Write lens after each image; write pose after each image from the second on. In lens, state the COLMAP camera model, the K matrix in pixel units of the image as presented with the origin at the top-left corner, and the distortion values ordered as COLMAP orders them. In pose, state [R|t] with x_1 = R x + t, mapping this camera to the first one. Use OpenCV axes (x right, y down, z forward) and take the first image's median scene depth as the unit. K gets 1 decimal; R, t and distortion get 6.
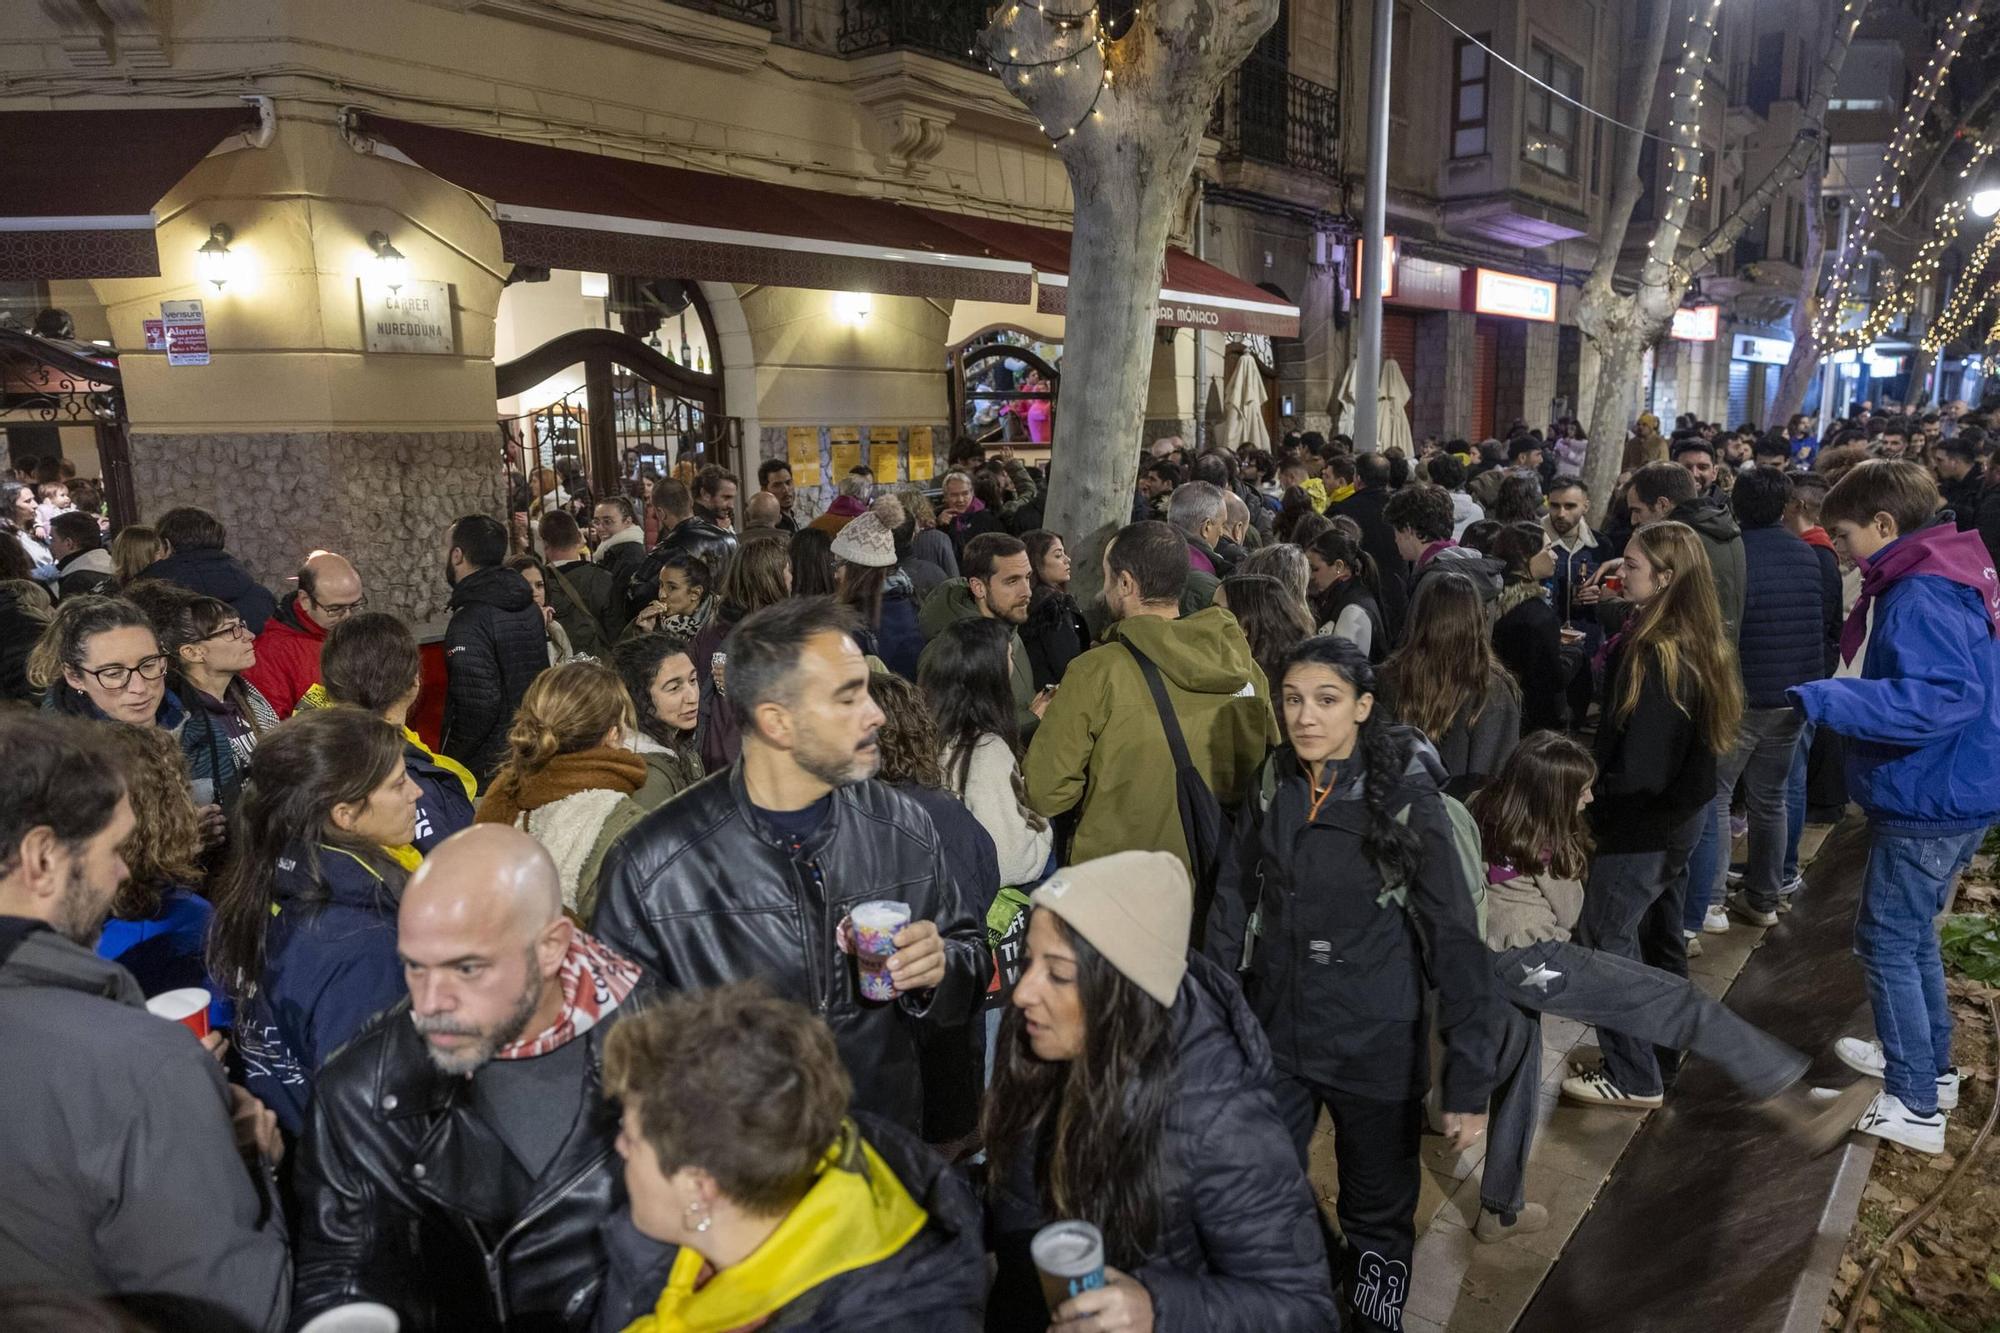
lens RADIAL K [[1322.8, 0, 992.8], [0, 1322.8, 673.1], [0, 0, 1]] dist [0.004551, 0.000168]
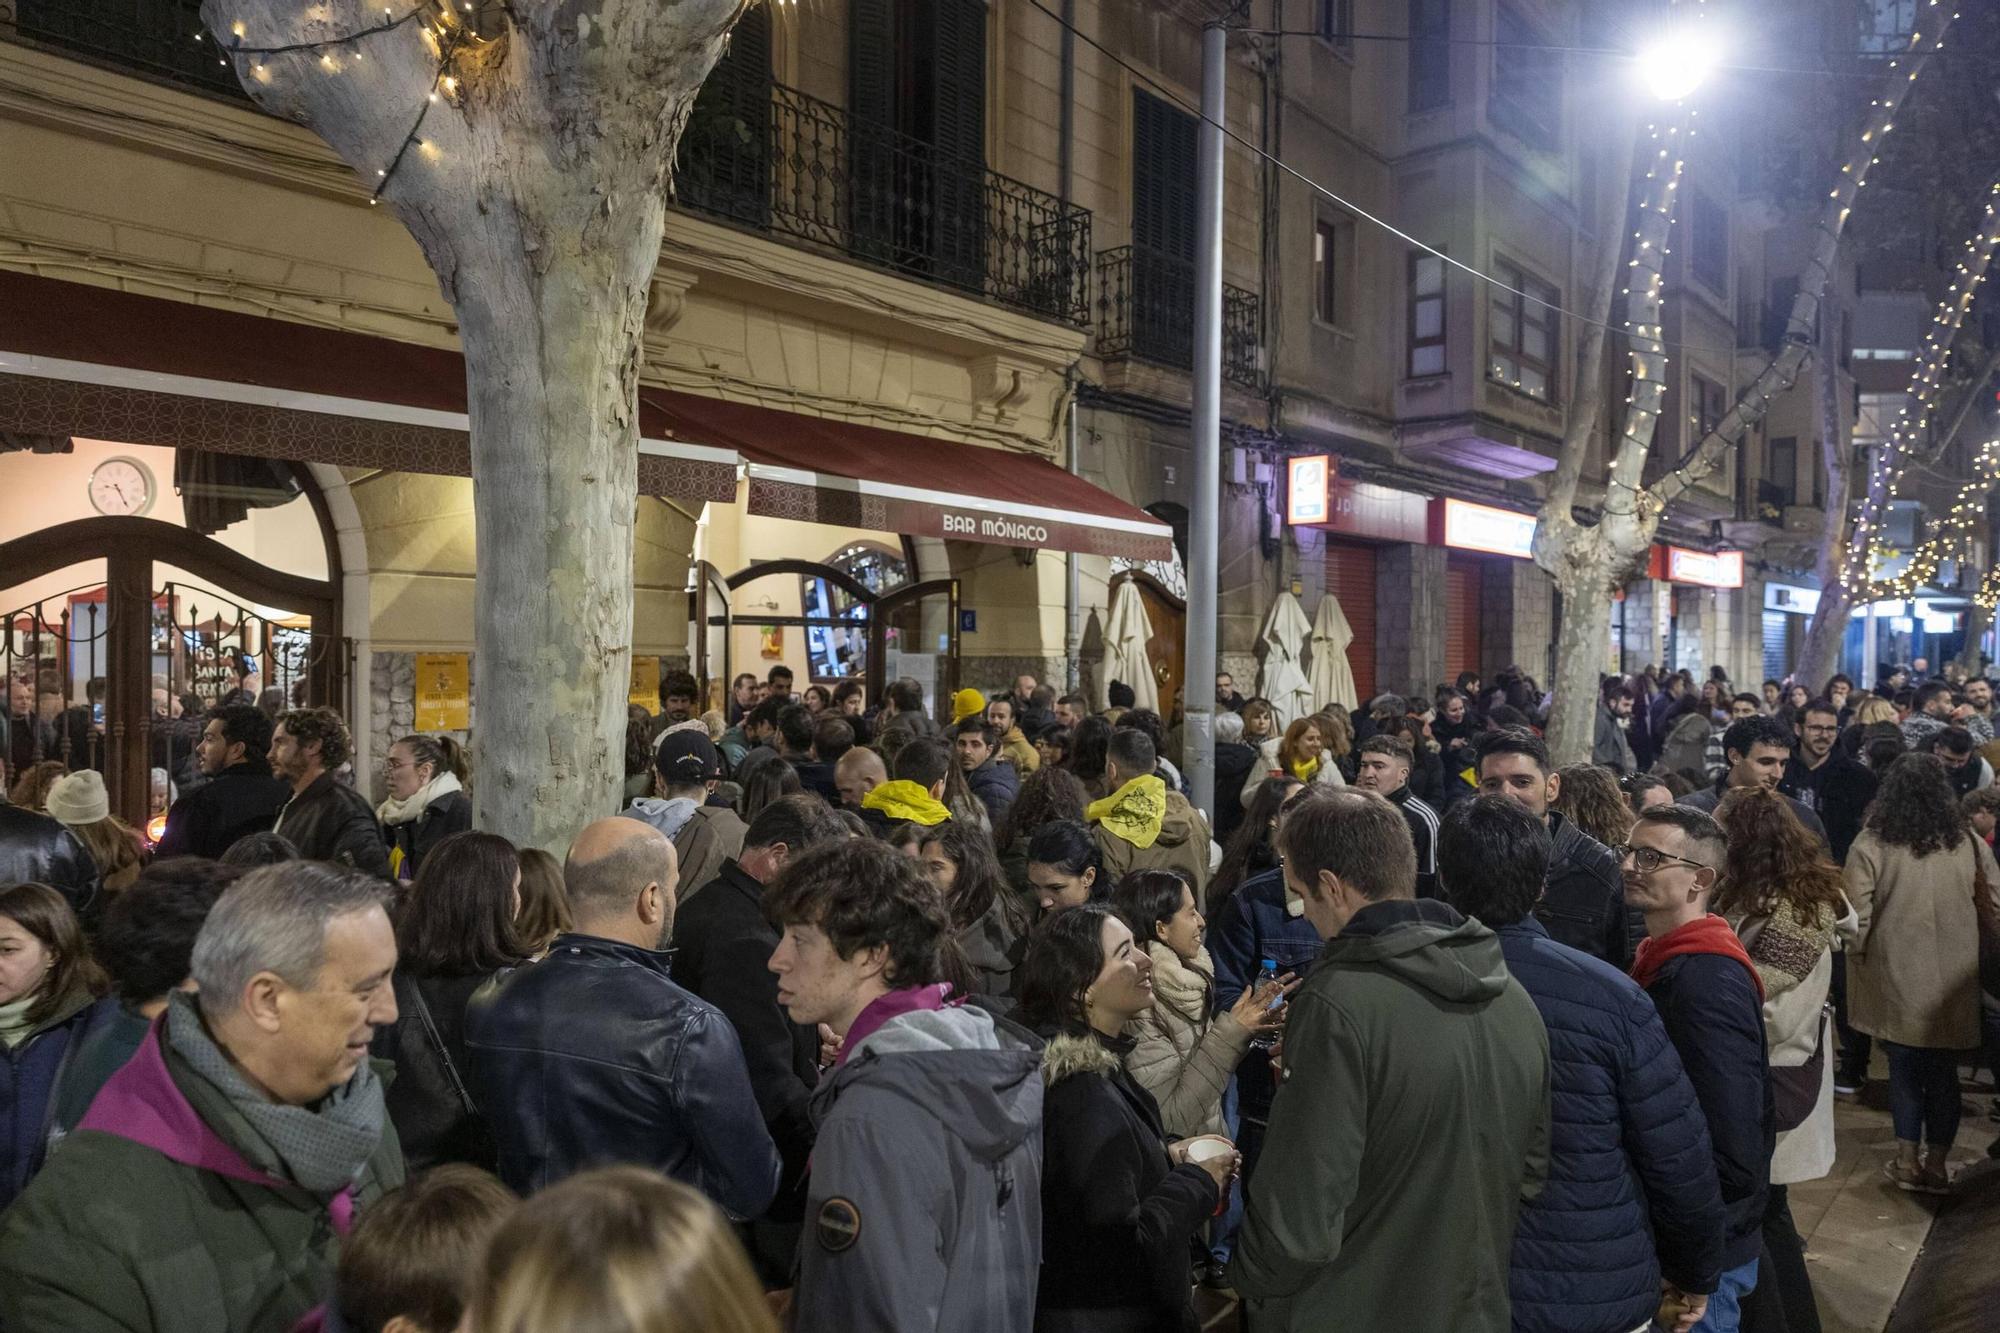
lens RADIAL K [[1322.8, 0, 992.8], [0, 1322.8, 673.1], [0, 0, 1]] dist [0.004551, 0.000168]
pose [[0.998642, 0.031372, -0.041589, 0.126843], [-0.037926, 0.985130, -0.167570, -0.037337], [0.035714, 0.168919, 0.984983, 0.167333]]
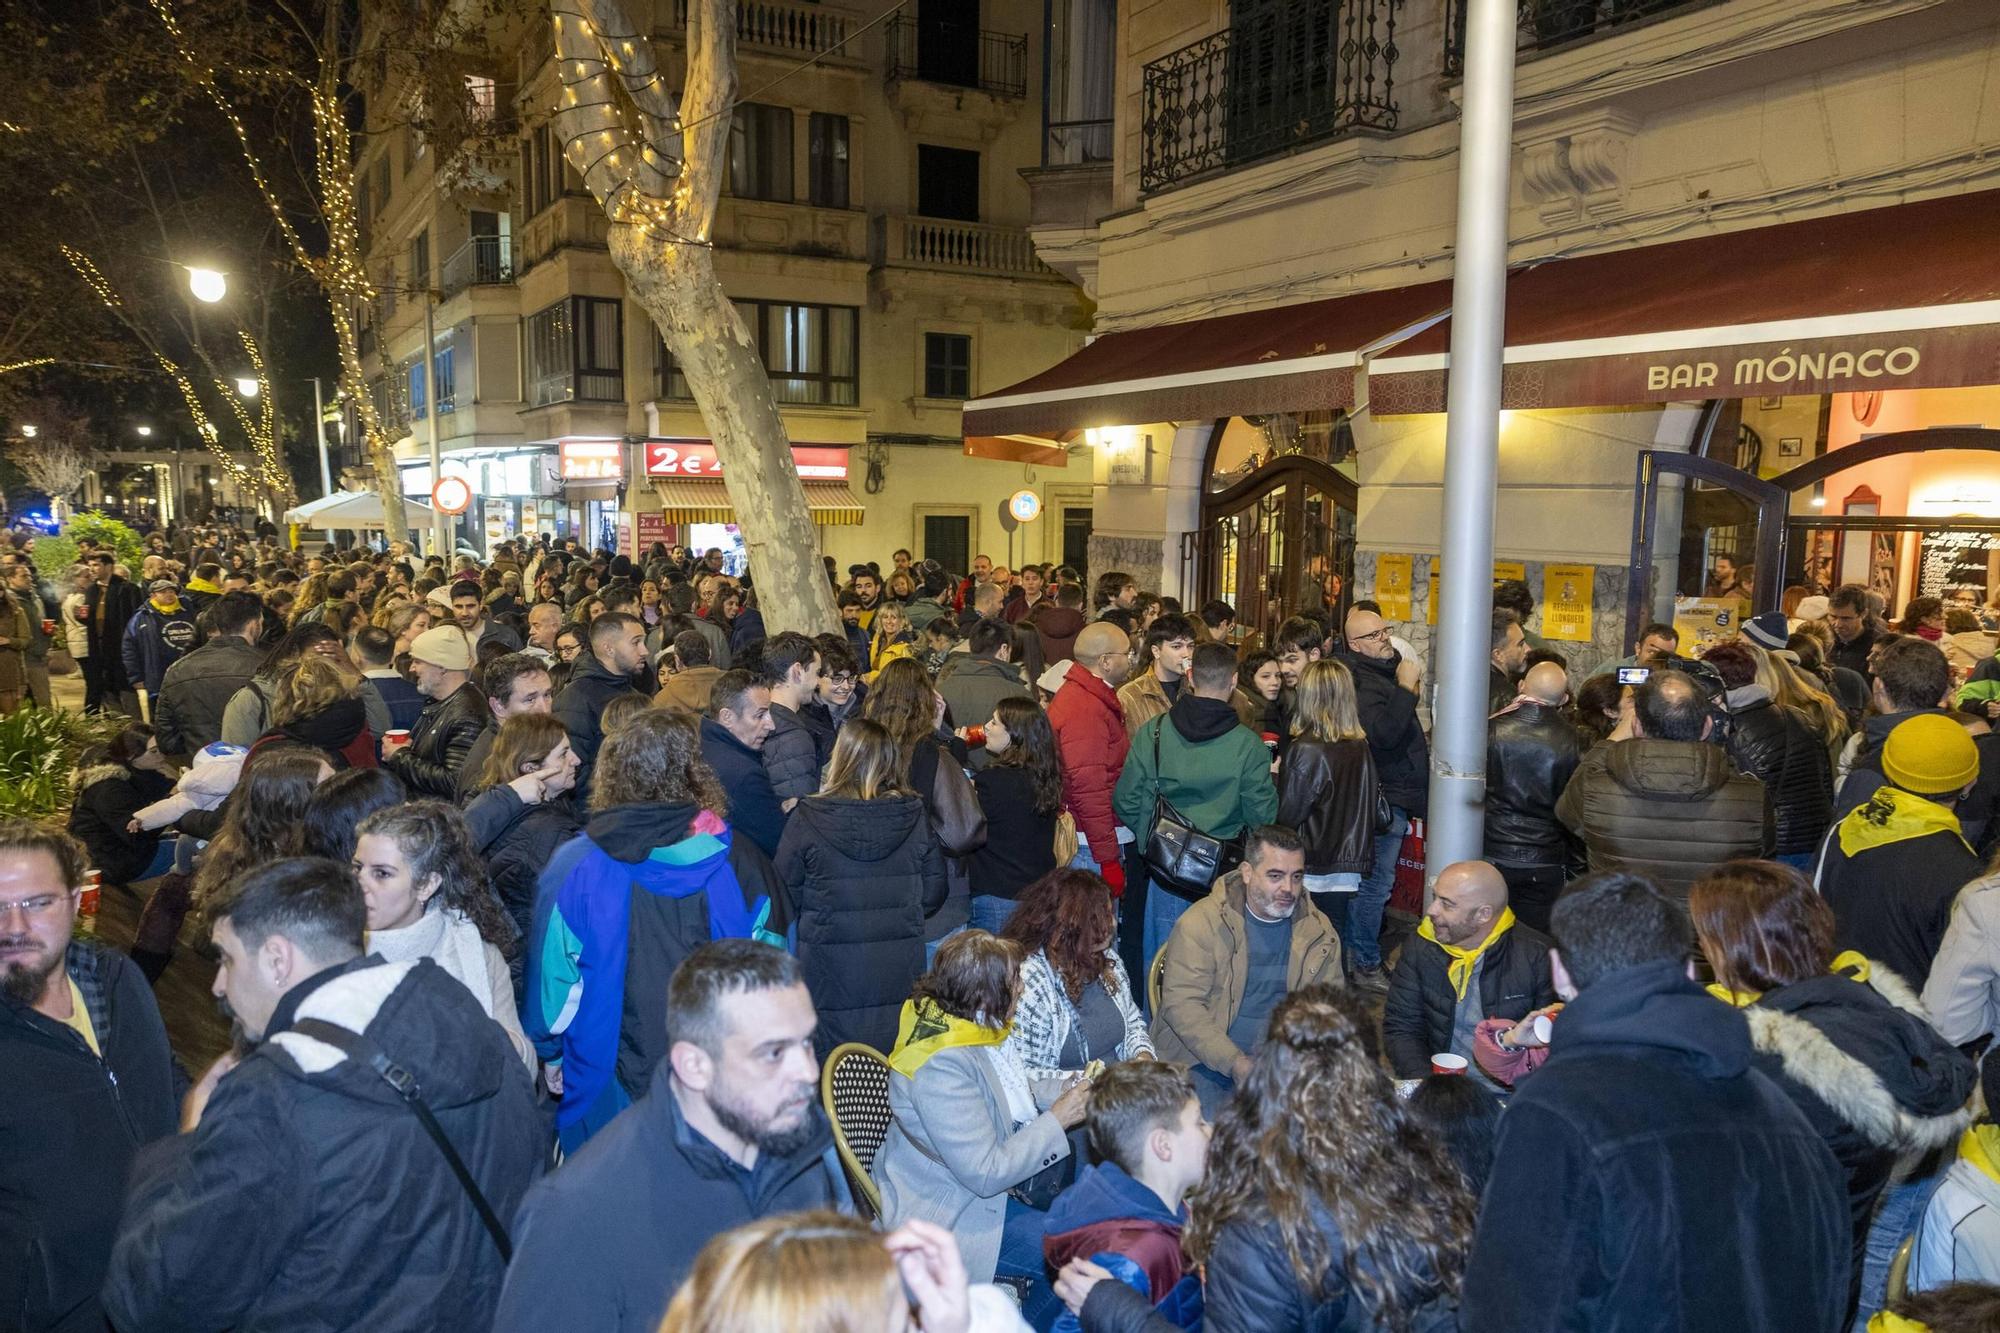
lens RADIAL K [[1322.8, 0, 992.8], [0, 1322.8, 673.1], [0, 0, 1]] dist [0.004551, 0.000168]
pose [[-0.322511, 0.138145, -0.936431, 0.486942], [-0.182084, 0.961763, 0.204593, -0.150557], [0.928887, 0.236492, -0.285025, 0.638840]]
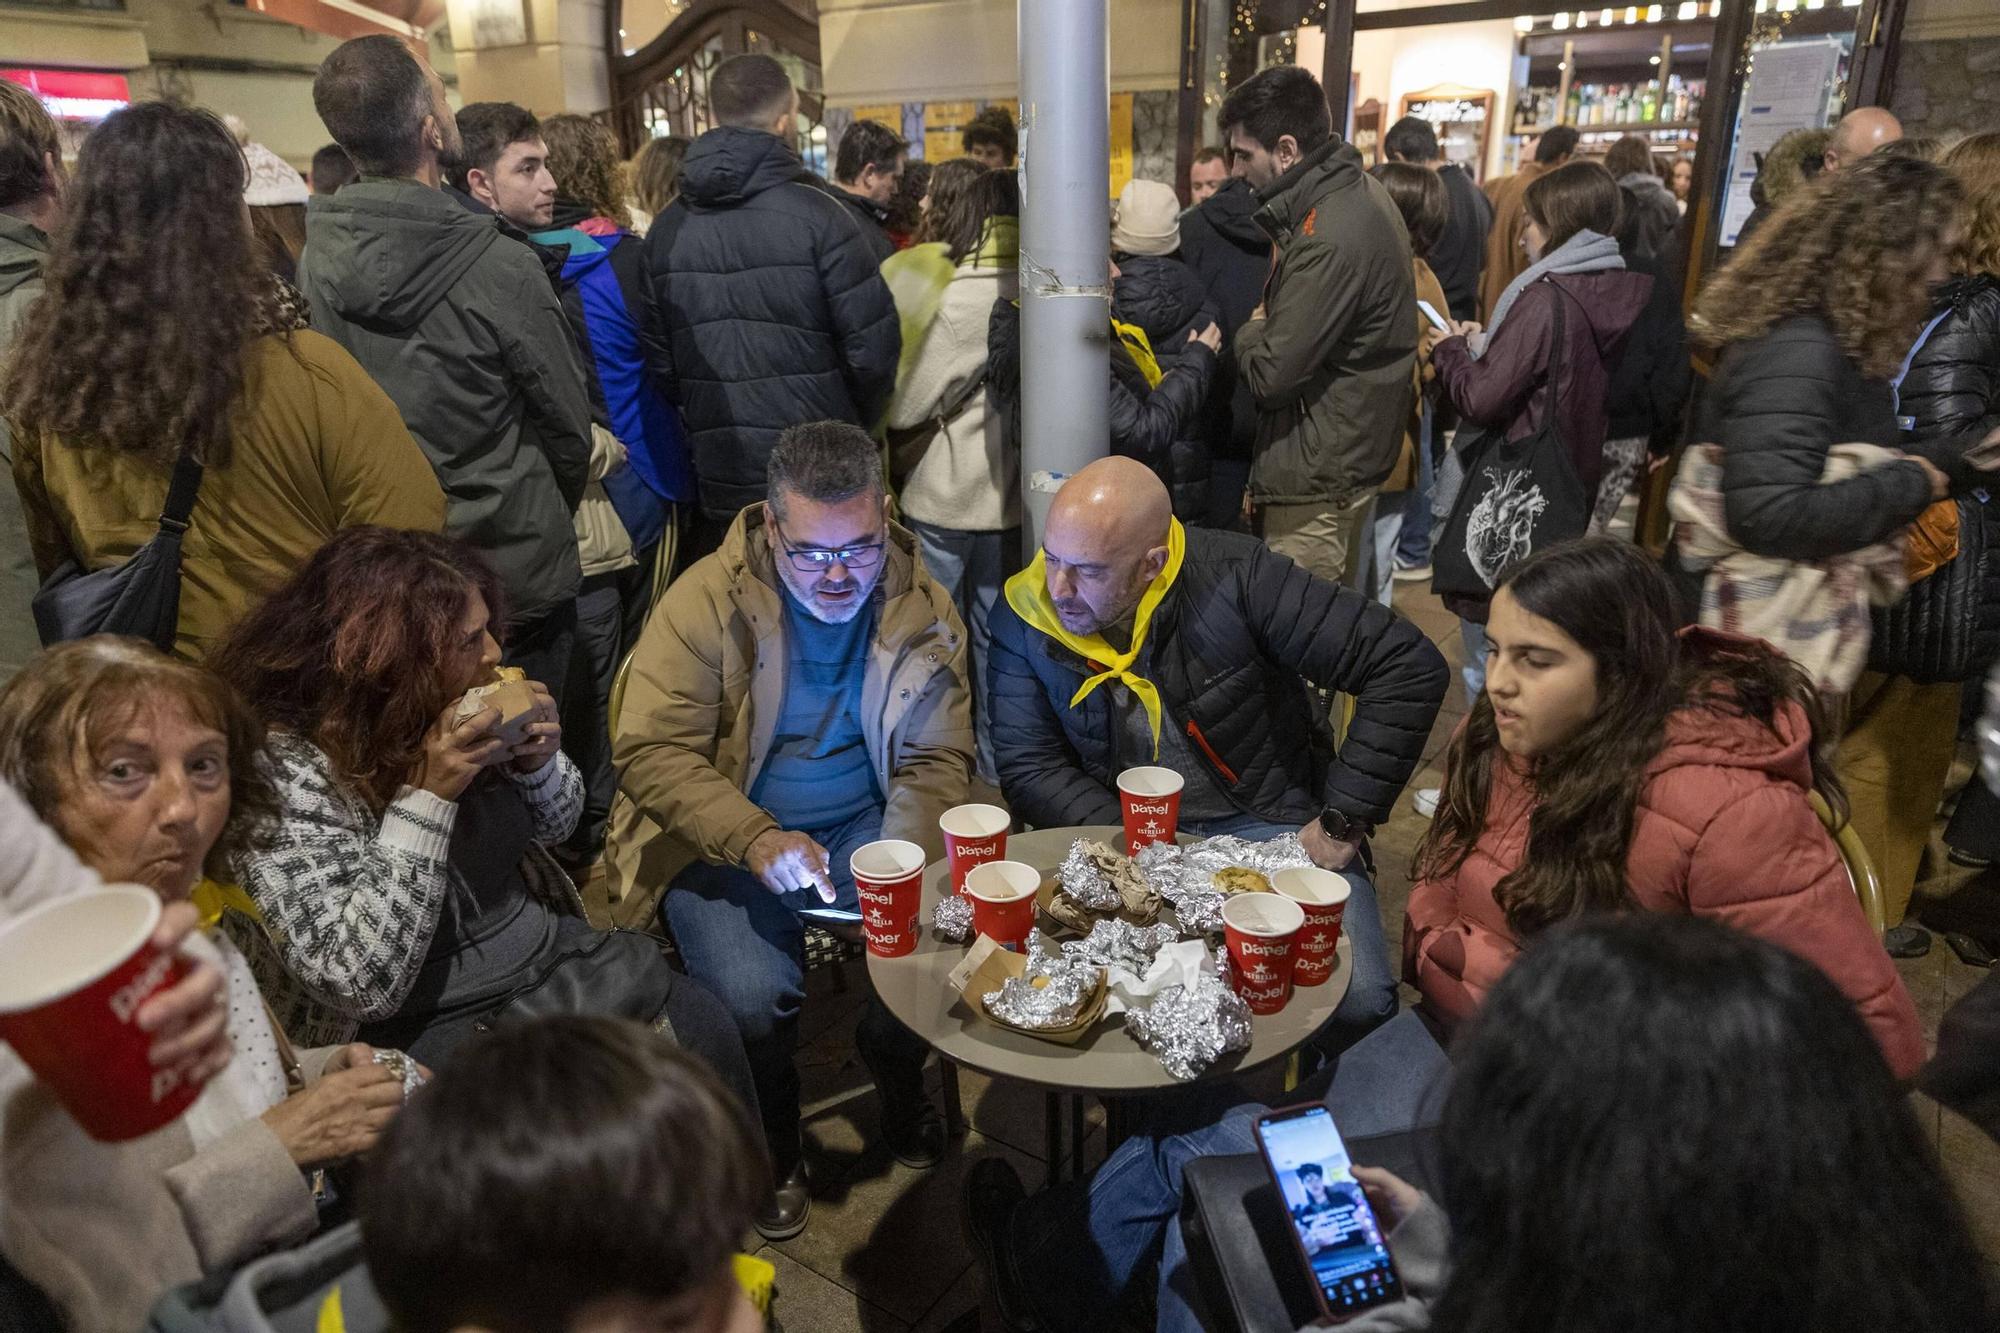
lens RADIAL K [[1322.8, 0, 992.8], [0, 1322.8, 673.1], [0, 0, 1]] dist [0.004551, 0.000168]
pose [[0.081816, 0.366211, -0.926928, 0.366392], [-0.173821, 0.921035, 0.348541, -0.104321], [0.981373, 0.132603, 0.139011, 0.627446]]
